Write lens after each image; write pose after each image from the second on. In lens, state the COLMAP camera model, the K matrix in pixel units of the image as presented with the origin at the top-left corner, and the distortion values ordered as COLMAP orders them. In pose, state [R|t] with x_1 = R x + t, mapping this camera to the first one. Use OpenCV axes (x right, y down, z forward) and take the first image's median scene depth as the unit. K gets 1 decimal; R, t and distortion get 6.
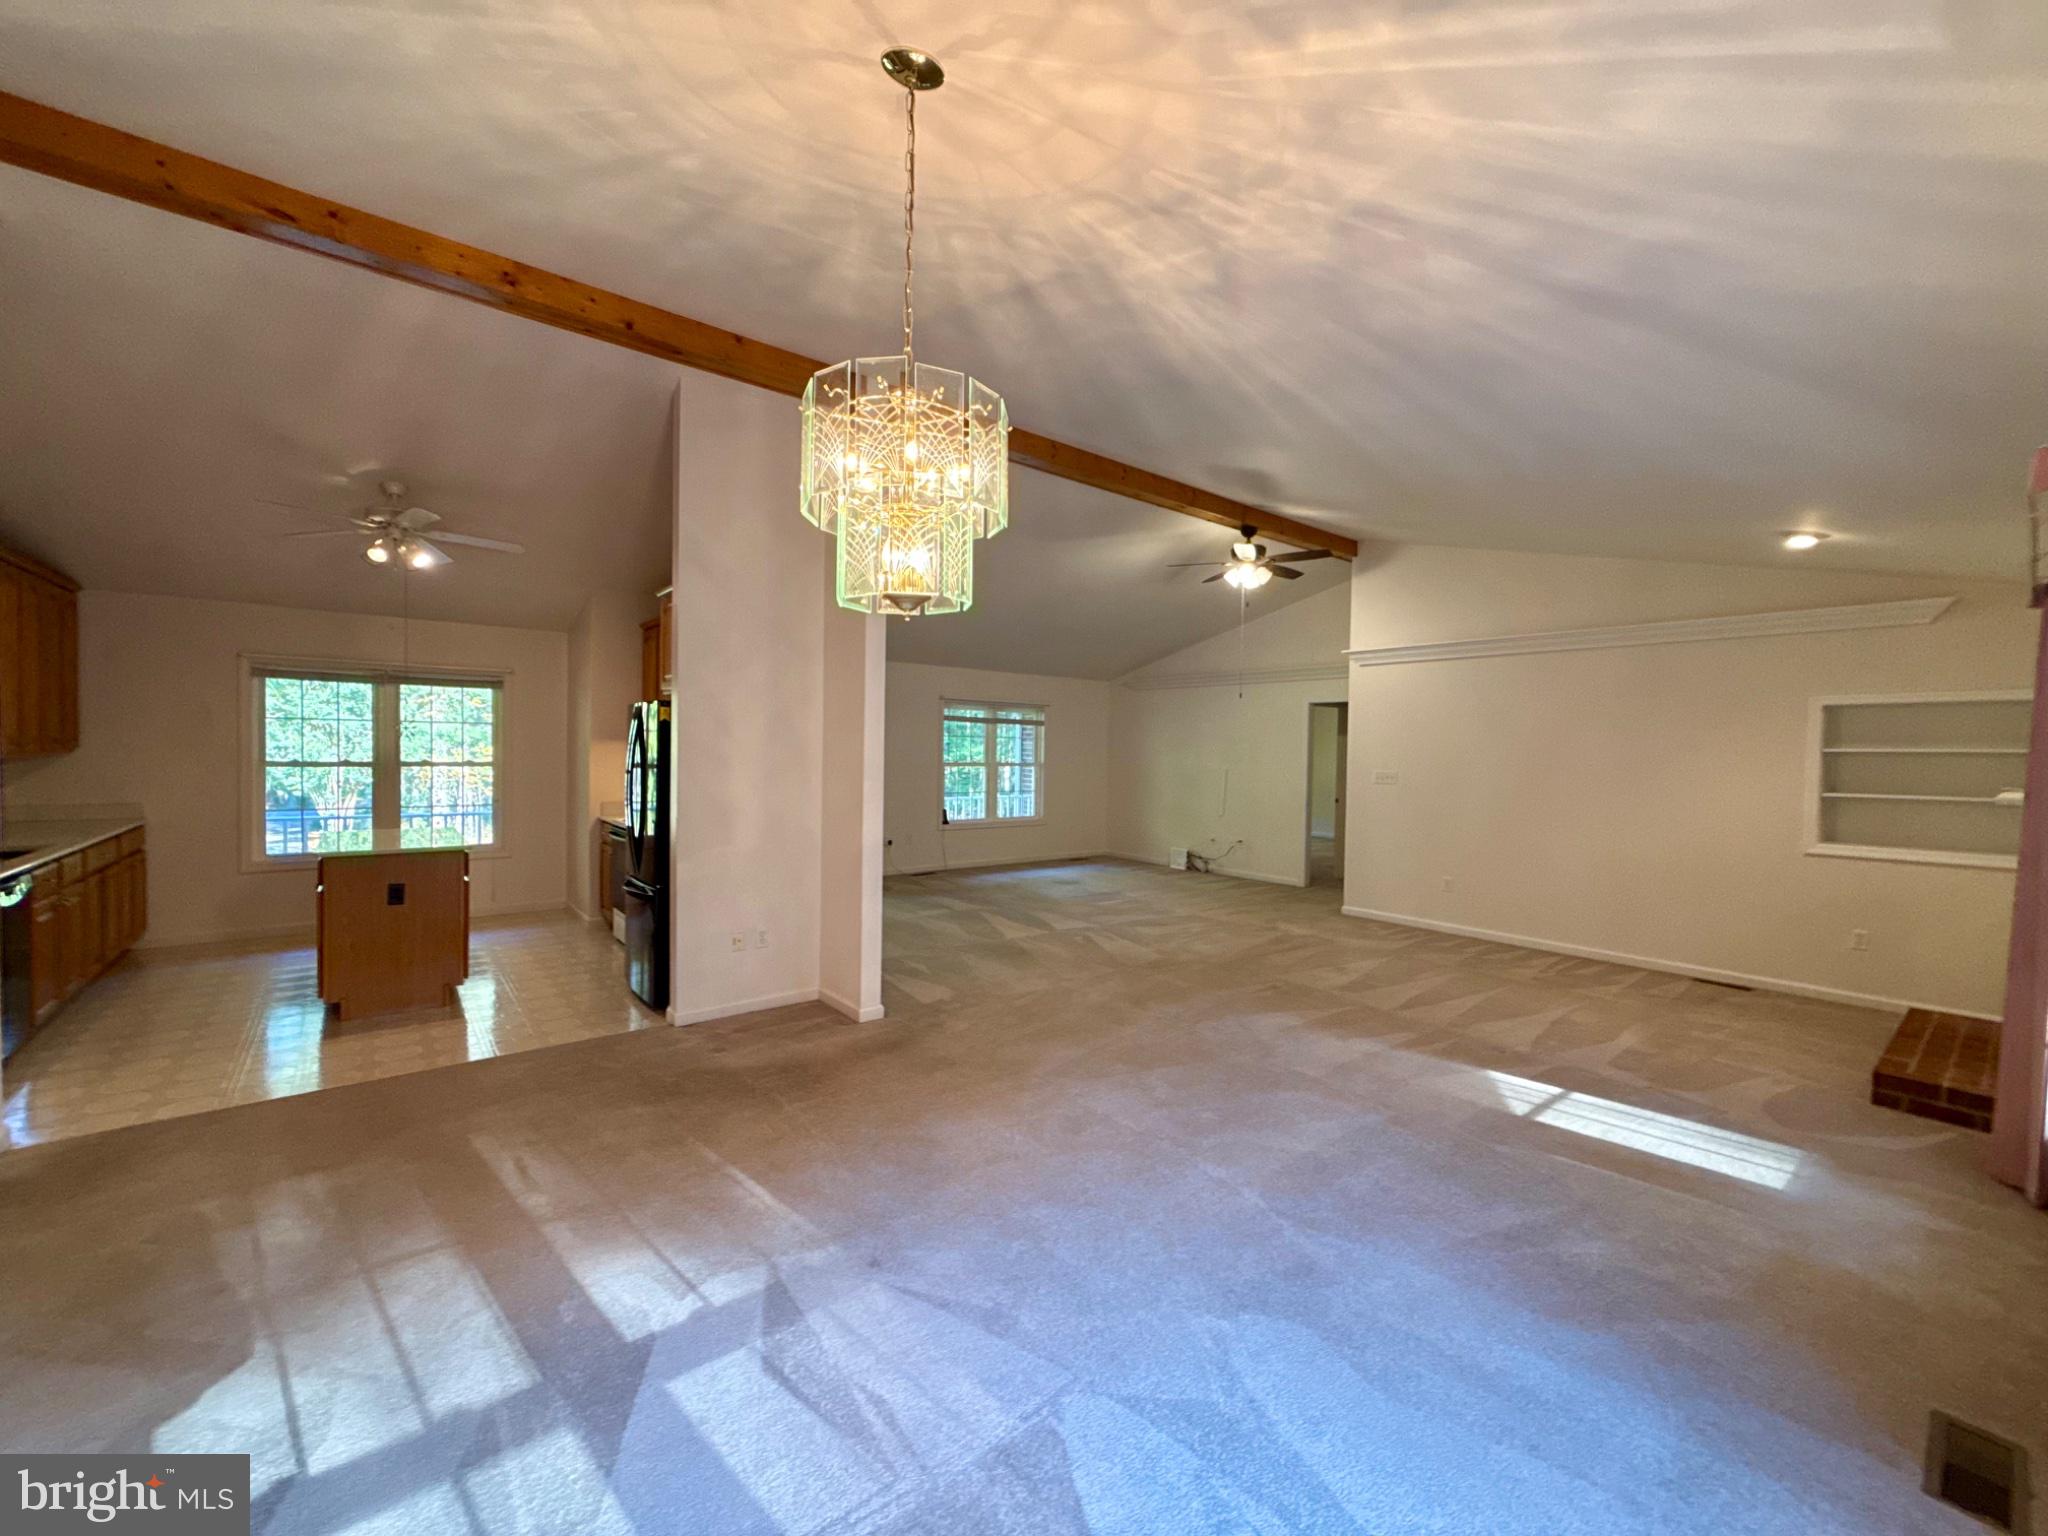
lens RADIAL K [[812.4, 0, 1019.6], [0, 812.4, 762.0], [0, 0, 1]] dist [0.001010, 0.000073]
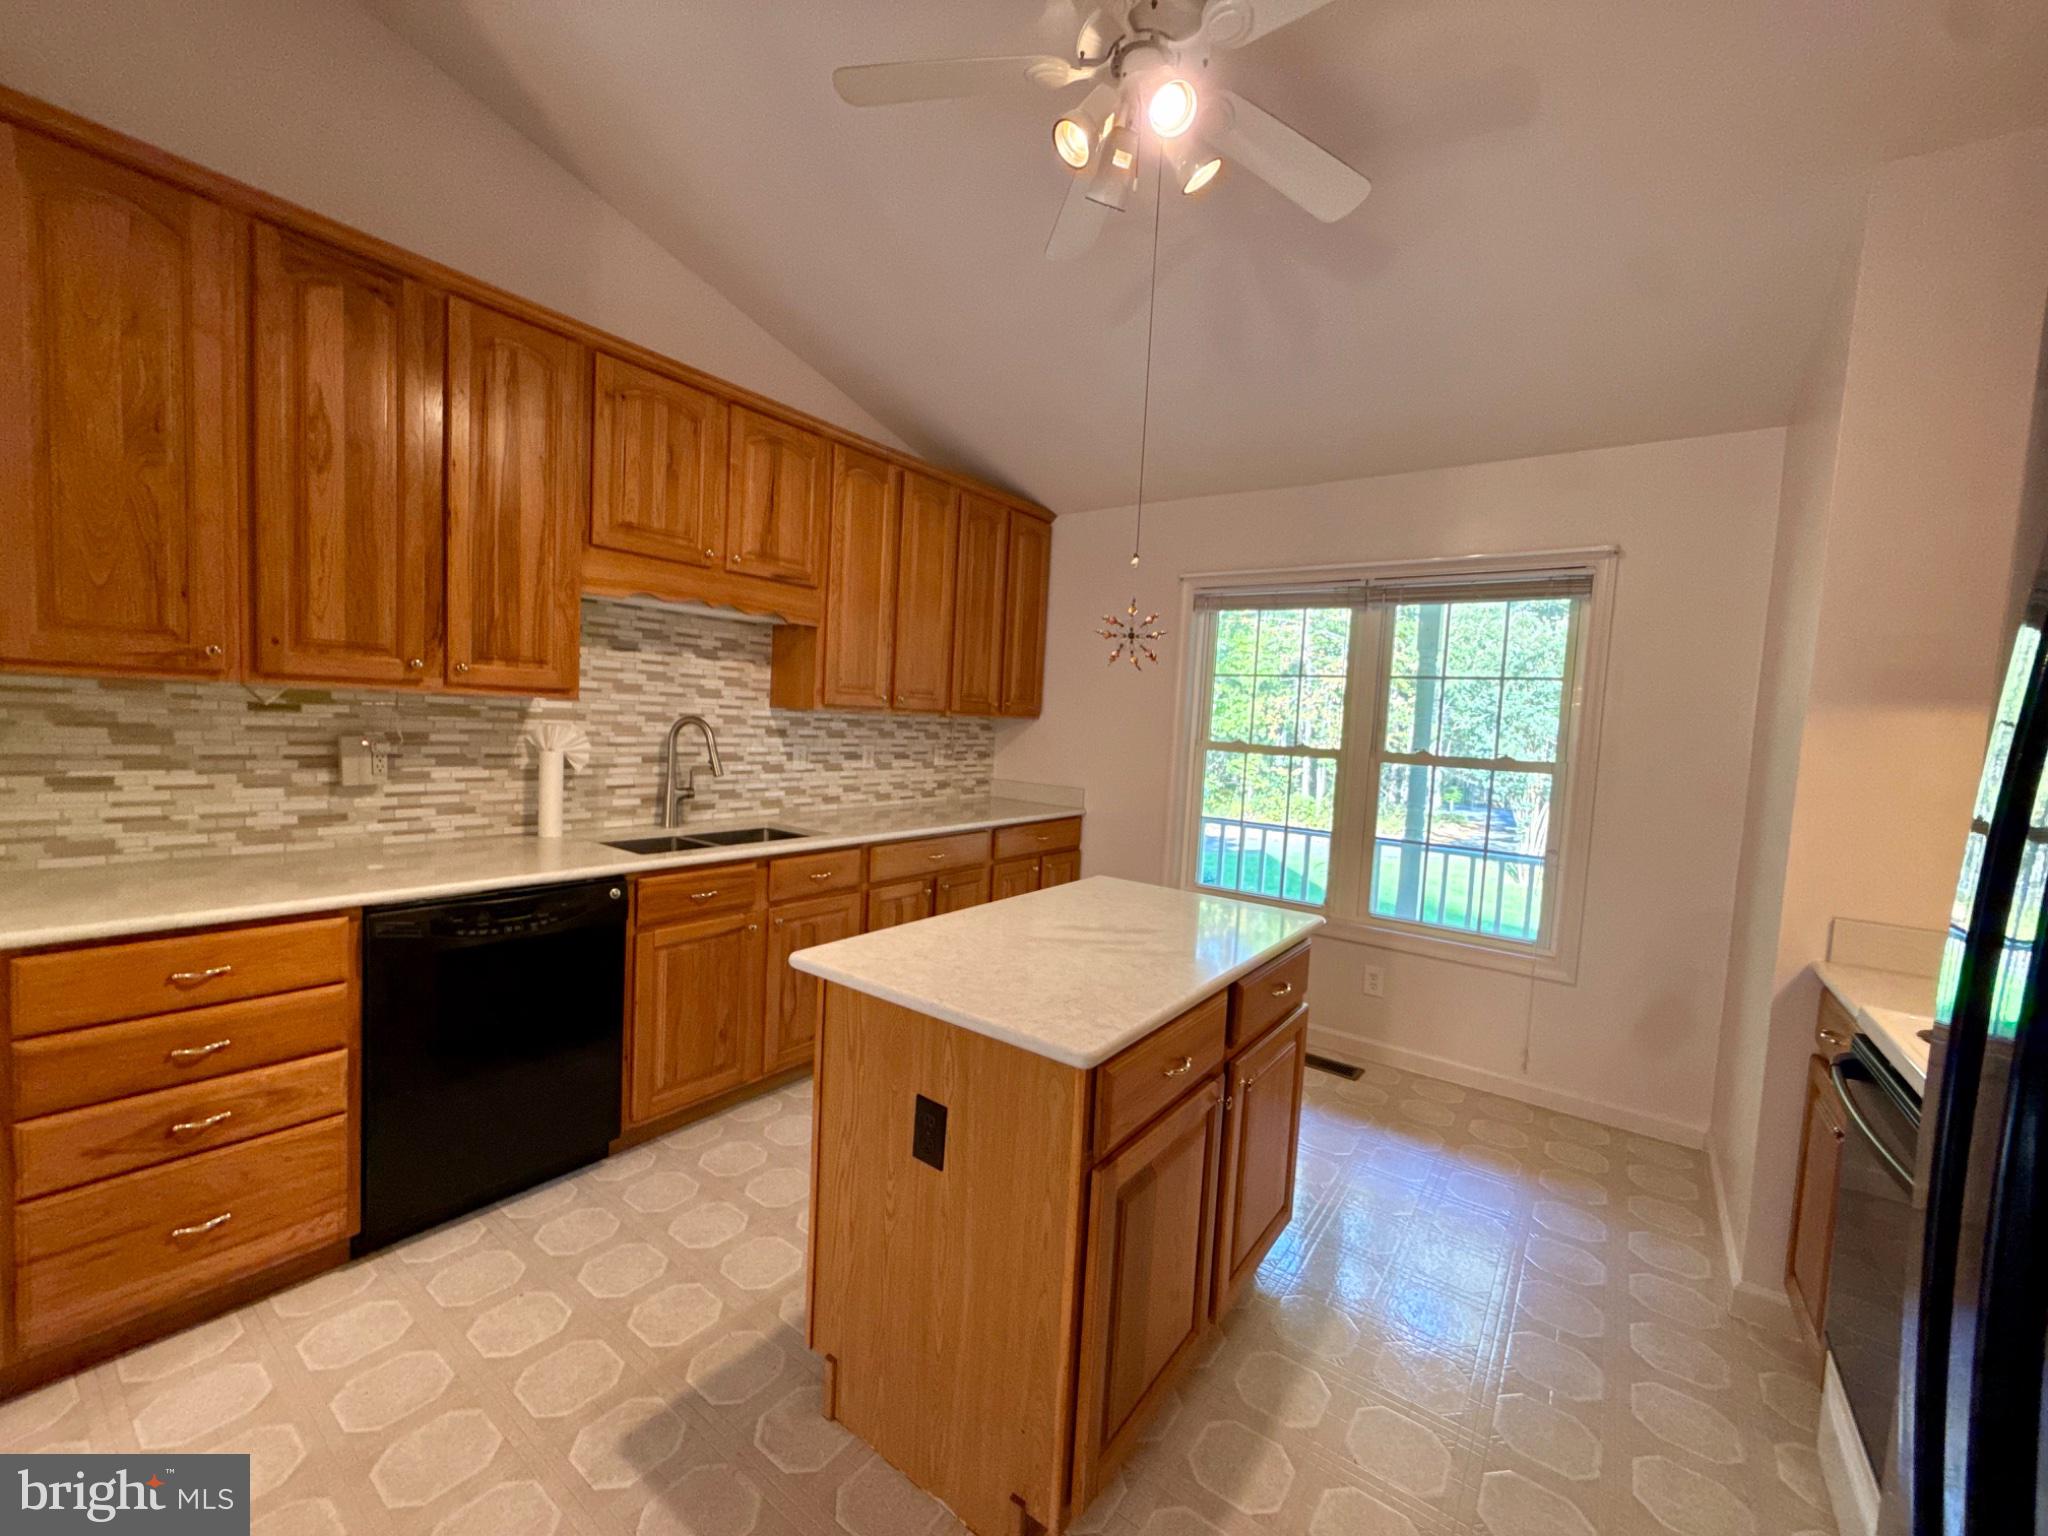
lens RADIAL K [[812.4, 0, 1019.6], [0, 812.4, 762.0], [0, 0, 1]] dist [0.001010, 0.000073]
pose [[0.254878, 0.046411, -0.965859, -0.314146], [-0.062158, 0.997568, 0.031532, 0.005207], [0.964973, 0.051999, 0.257143, 0.648366]]
